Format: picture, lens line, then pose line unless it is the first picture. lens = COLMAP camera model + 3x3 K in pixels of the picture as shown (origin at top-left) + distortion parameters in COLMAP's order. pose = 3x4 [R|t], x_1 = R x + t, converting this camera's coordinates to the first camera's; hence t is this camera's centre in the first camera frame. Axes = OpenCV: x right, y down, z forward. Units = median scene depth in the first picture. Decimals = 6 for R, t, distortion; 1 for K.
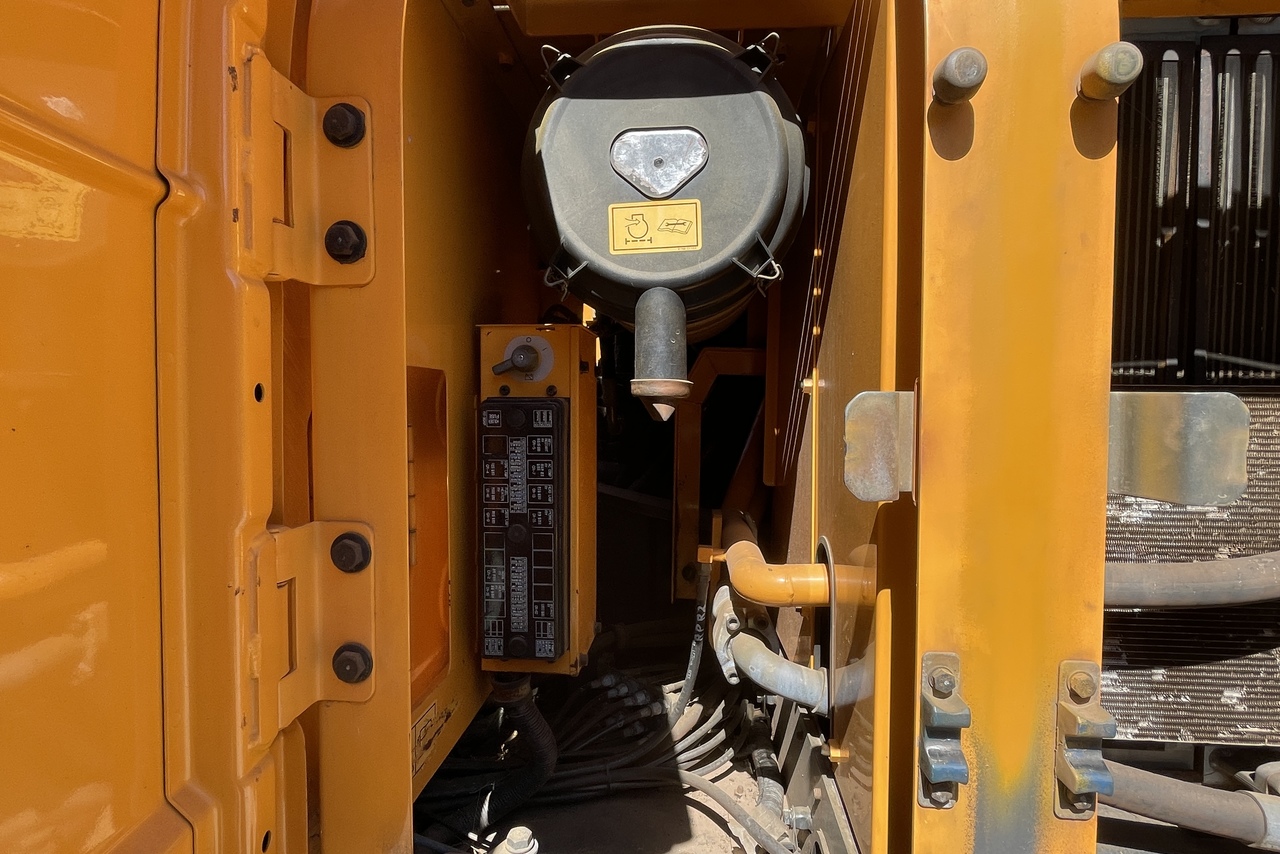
lens RADIAL K [[664.2, 0, 639.7], [0, 664.2, 426.2], [0, 0, 1]] dist [-0.000803, 0.000237]
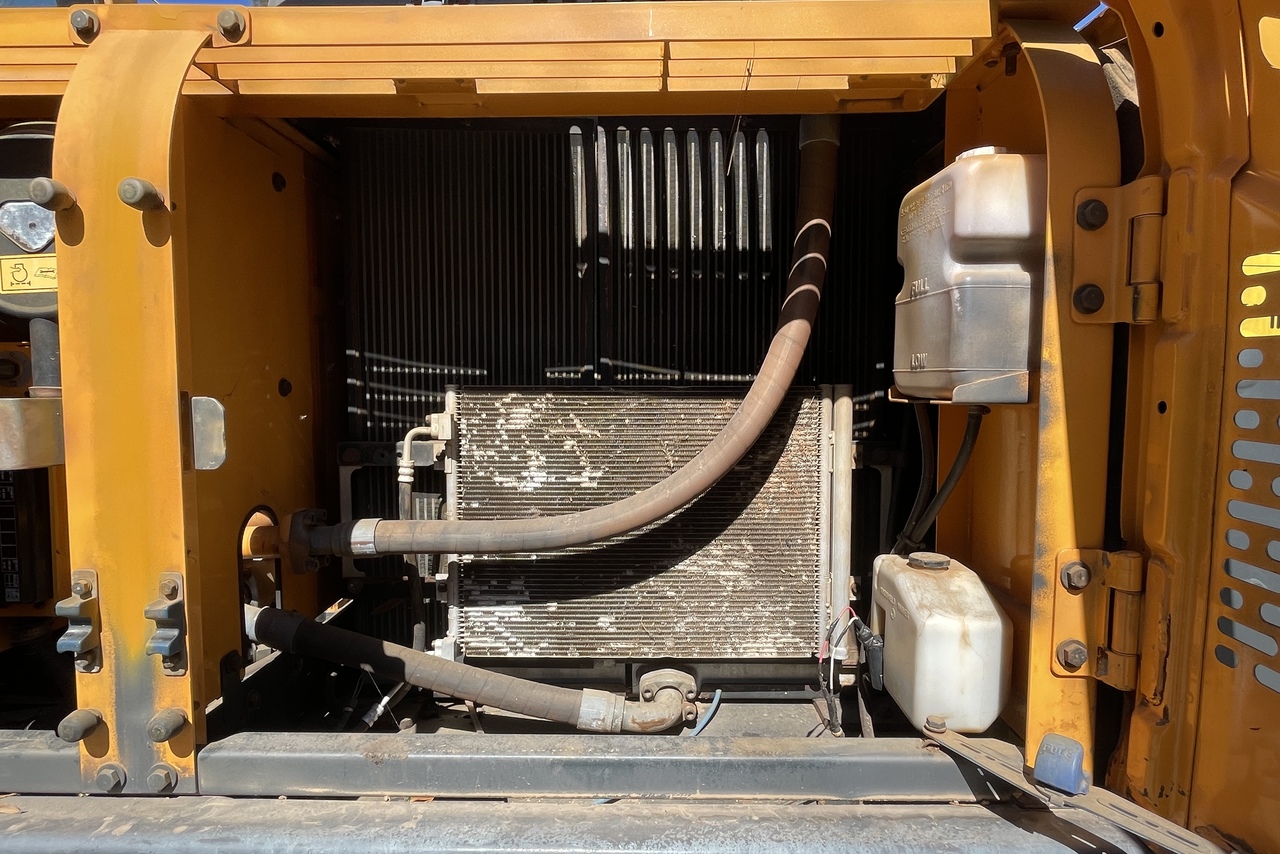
lens RADIAL K [[664.2, 0, 639.9], [0, 664.2, 428.2], [0, 0, 1]] dist [-0.000803, 0.000237]
pose [[0.997911, -0.011398, 0.063597, 0.881494], [0.010591, 0.999859, 0.013014, 0.006050], [-0.063737, -0.012313, 0.997891, -0.319679]]
